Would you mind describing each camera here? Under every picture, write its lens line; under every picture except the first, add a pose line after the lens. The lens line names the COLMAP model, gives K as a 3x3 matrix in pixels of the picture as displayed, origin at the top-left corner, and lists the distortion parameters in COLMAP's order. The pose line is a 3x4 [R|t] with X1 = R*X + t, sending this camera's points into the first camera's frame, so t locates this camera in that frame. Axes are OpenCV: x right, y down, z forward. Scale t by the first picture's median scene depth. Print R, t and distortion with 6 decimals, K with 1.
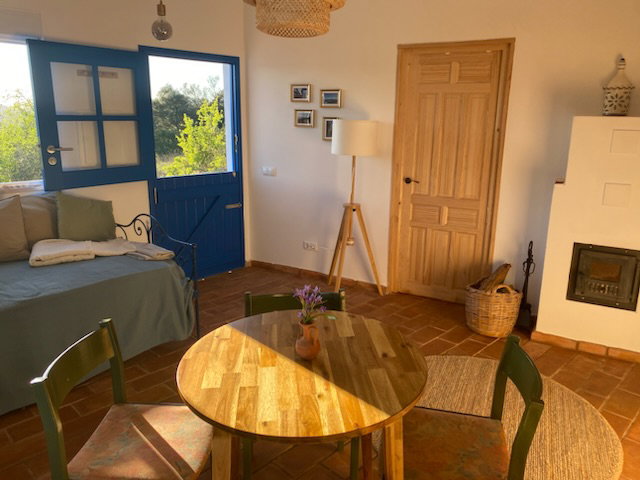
lens RADIAL K [[489.8, 0, 319.8], [0, 489.8, 239.2], [0, 0, 1]] dist [-0.001013, -0.002380]
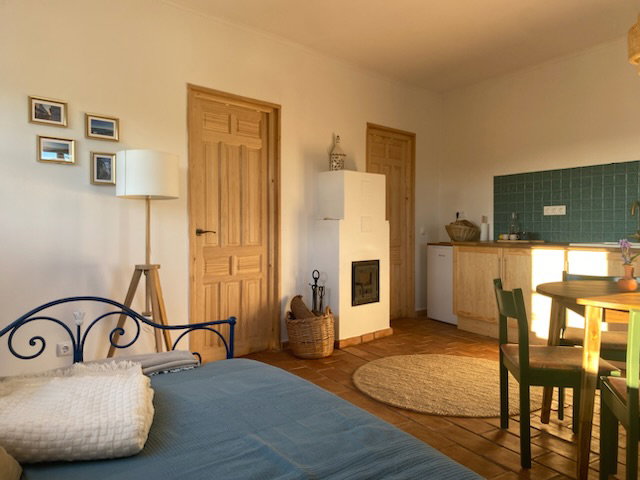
lens RADIAL K [[489.8, 0, 320.2], [0, 489.8, 239.8], [0, 0, 1]] dist [-0.001013, -0.002380]
pose [[0.249971, -0.031528, 0.967740, -0.629399], [0.247031, 0.968470, -0.032258, -0.023595], [-0.936210, 0.247126, 0.249878, 0.576507]]
